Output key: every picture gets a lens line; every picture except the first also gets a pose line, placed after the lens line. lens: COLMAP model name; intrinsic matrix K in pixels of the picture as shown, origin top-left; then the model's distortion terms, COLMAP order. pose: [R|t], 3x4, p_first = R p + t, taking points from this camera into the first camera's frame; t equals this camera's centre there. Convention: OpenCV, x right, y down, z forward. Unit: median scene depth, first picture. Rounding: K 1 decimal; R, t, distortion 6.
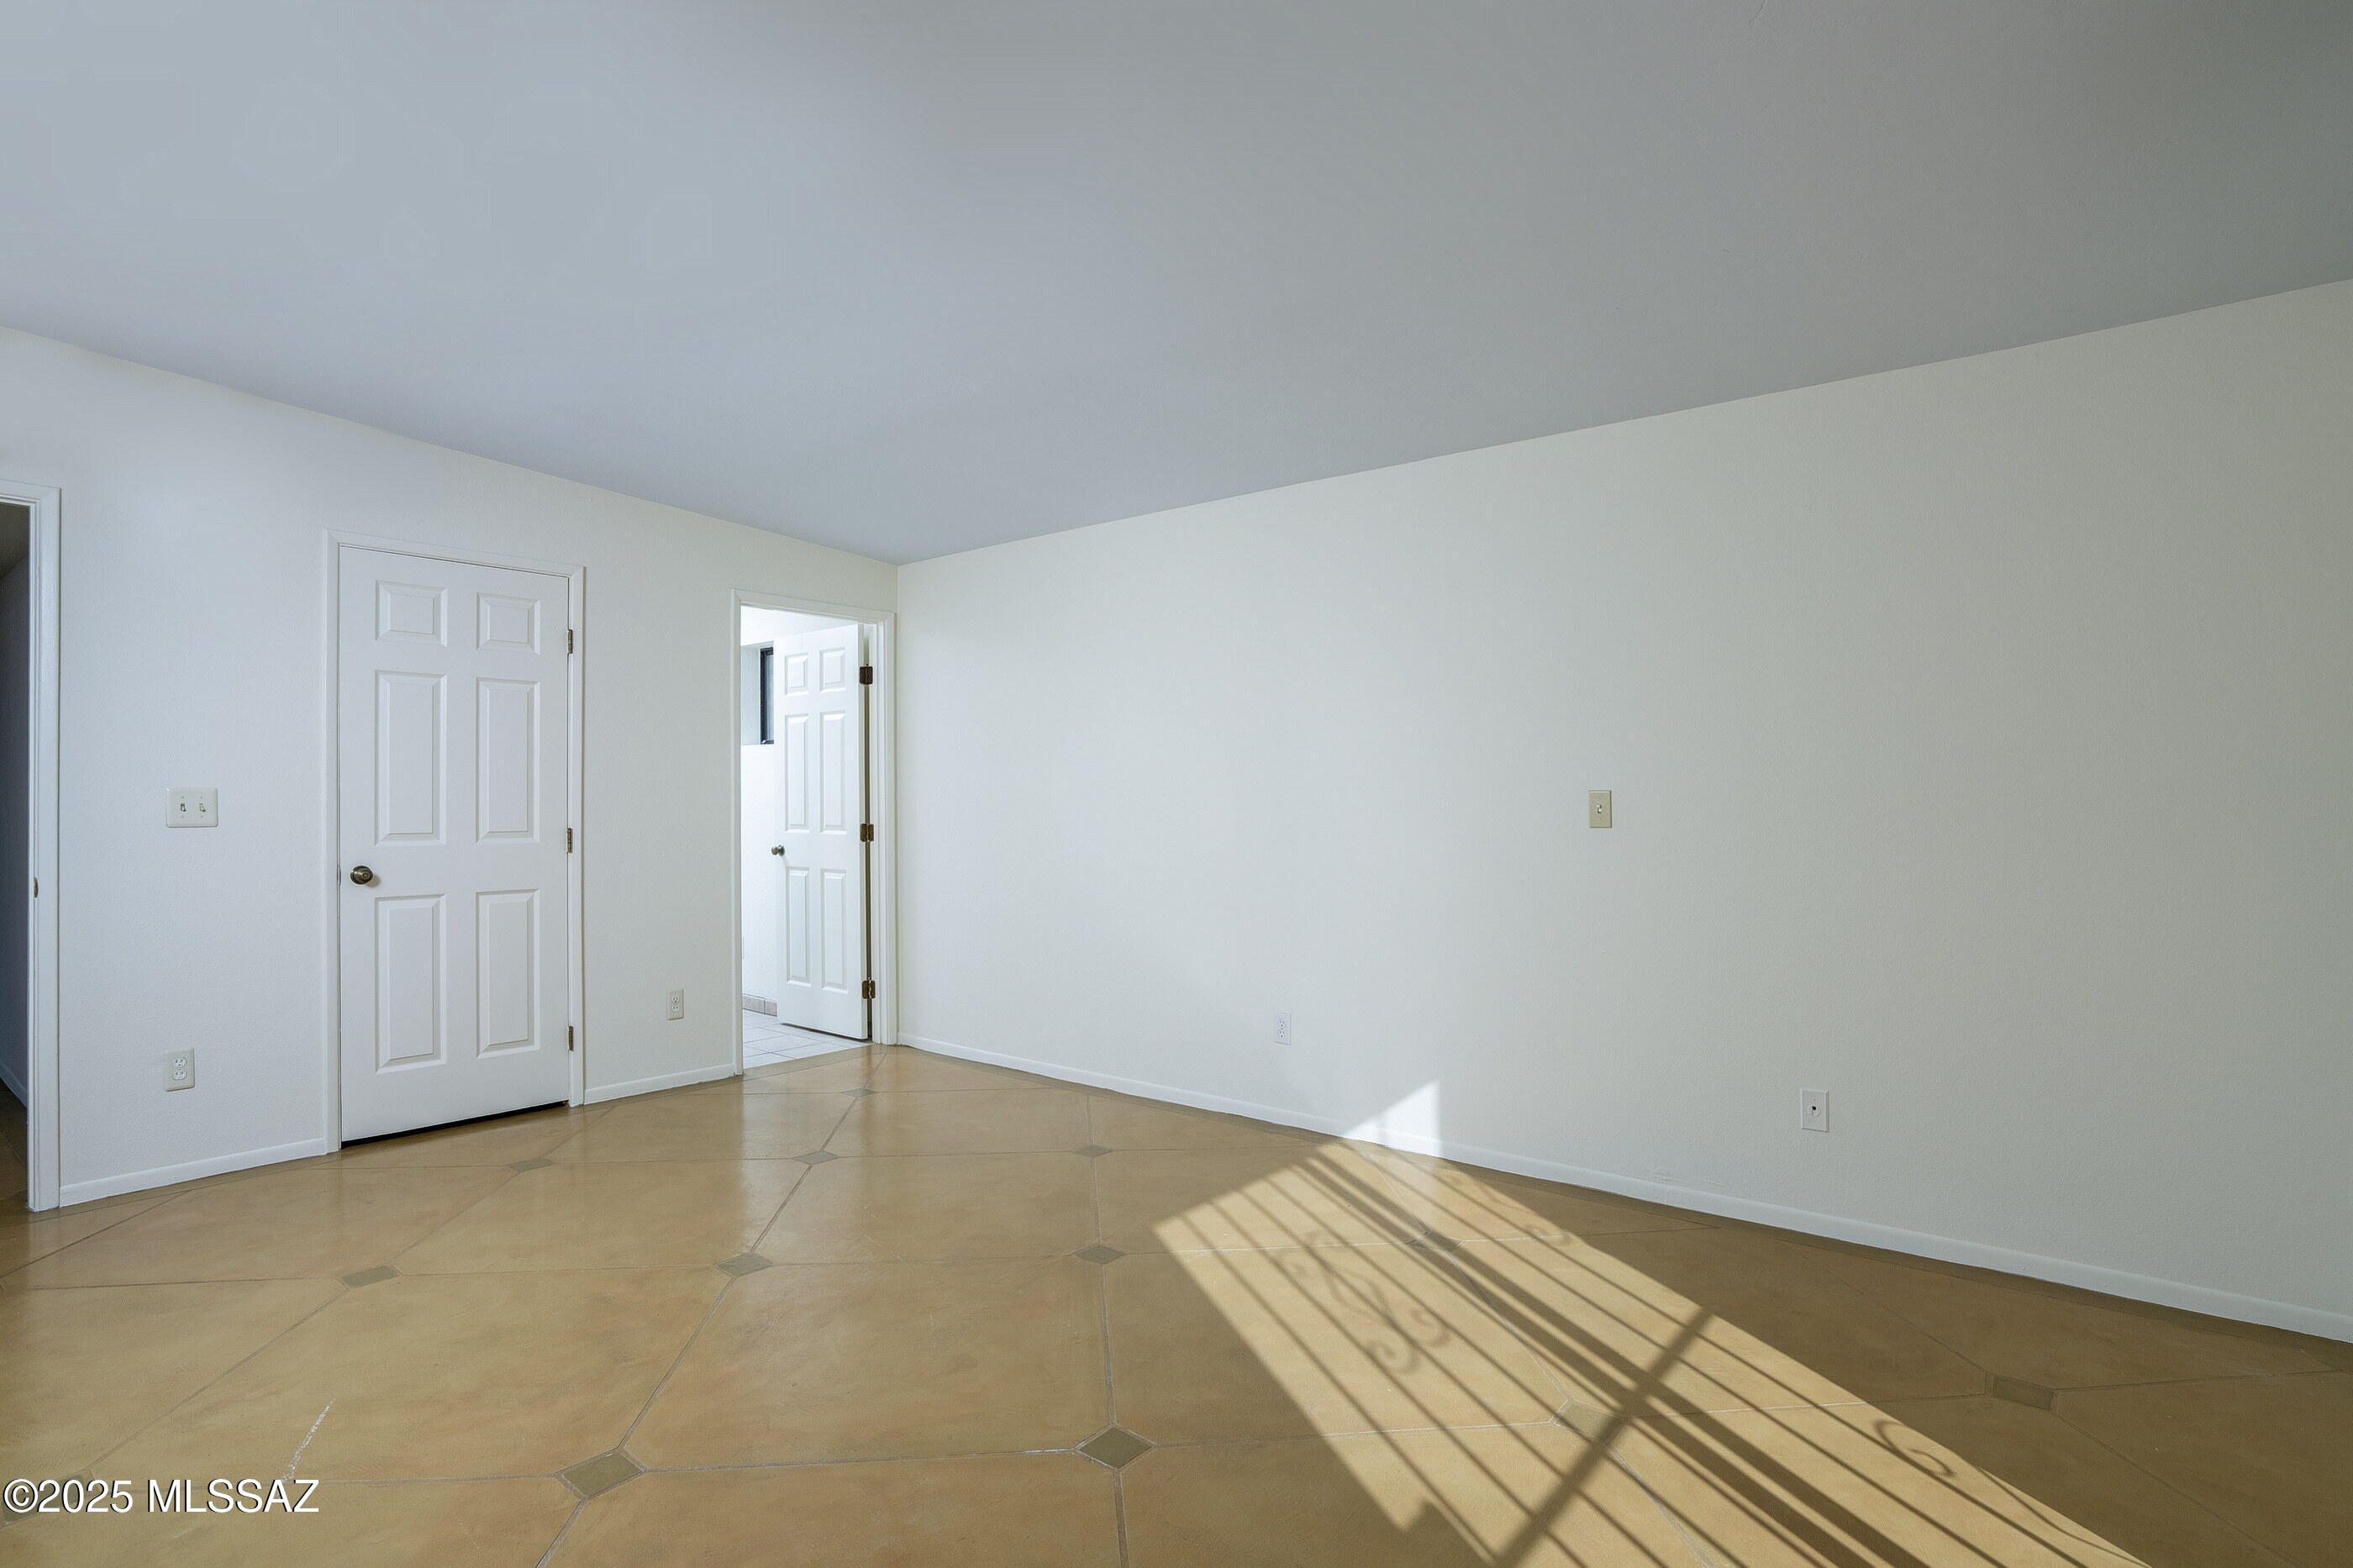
lens RADIAL K [[1155.4, 0, 1176.5], [0, 1155.4, 784.0], [0, 0, 1]] dist [-0.001345, -0.000078]
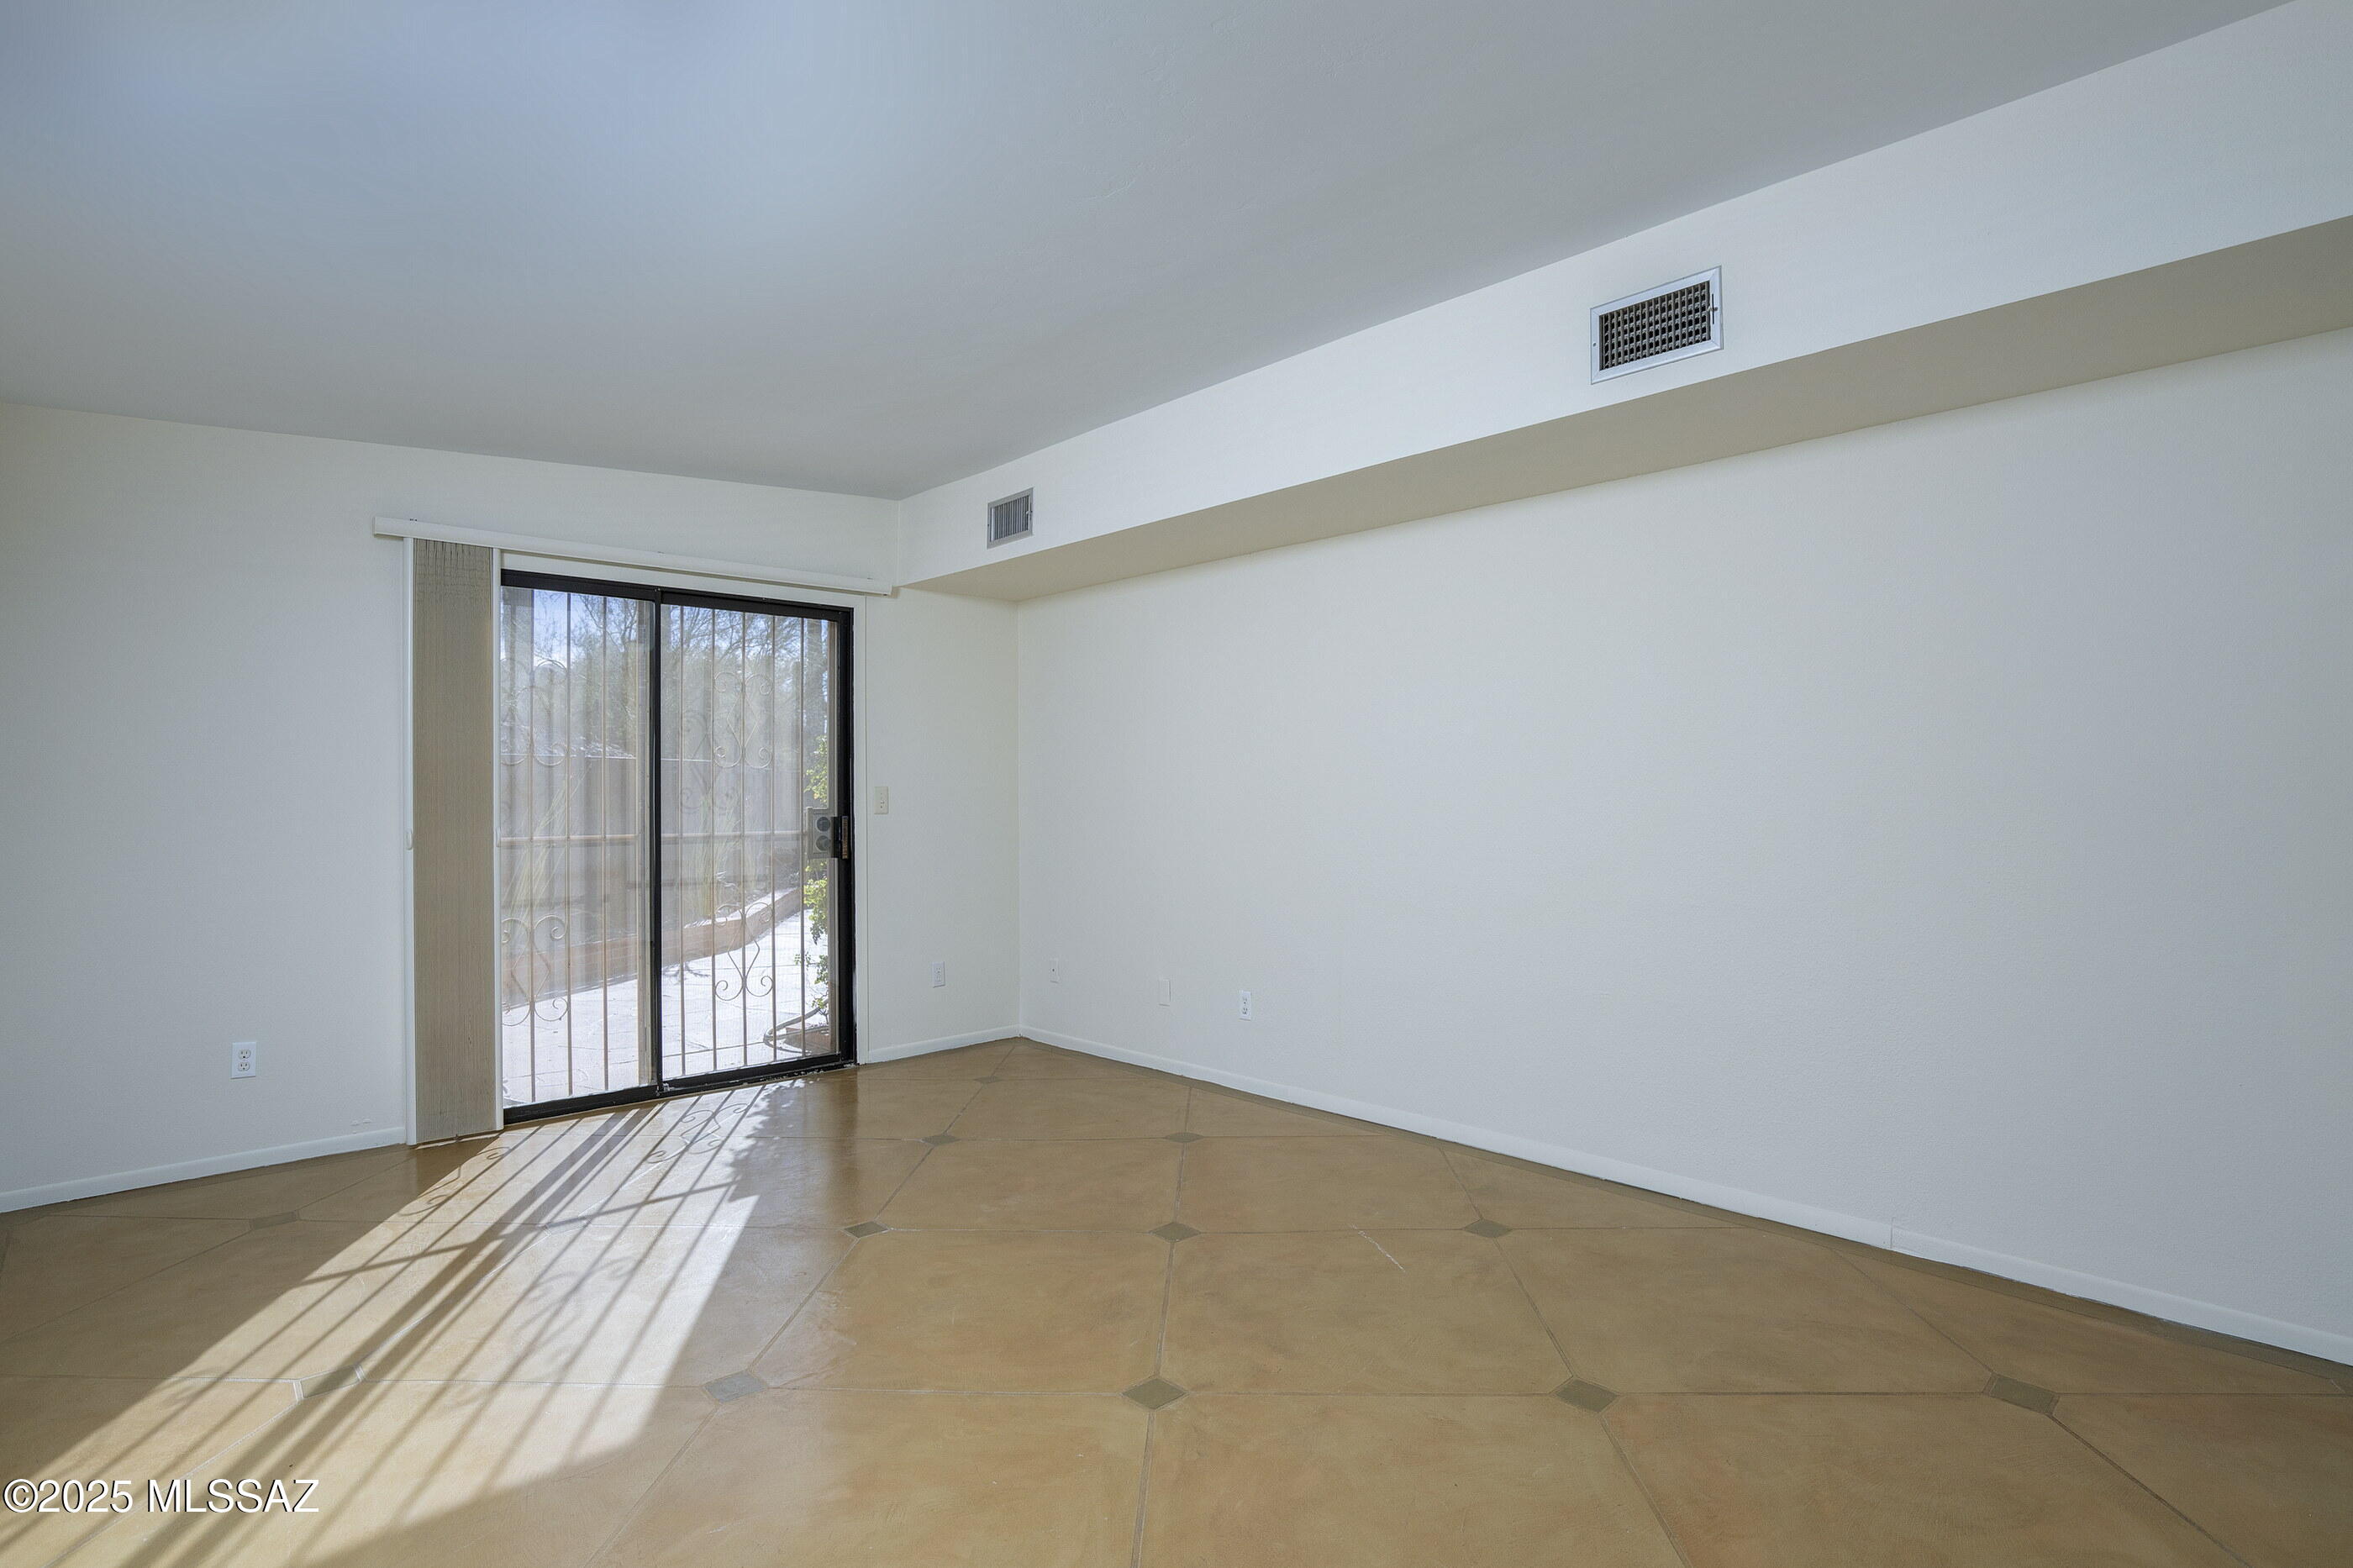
lens RADIAL K [[1155.4, 0, 1176.5], [0, 1155.4, 784.0], [0, 0, 1]] dist [-0.001345, -0.000078]
pose [[-0.991805, 0.002437, 0.127740, -0.557155], [-0.000369, 0.999759, -0.021936, -0.010231], [-0.127763, -0.021803, -0.991565, 2.084554]]
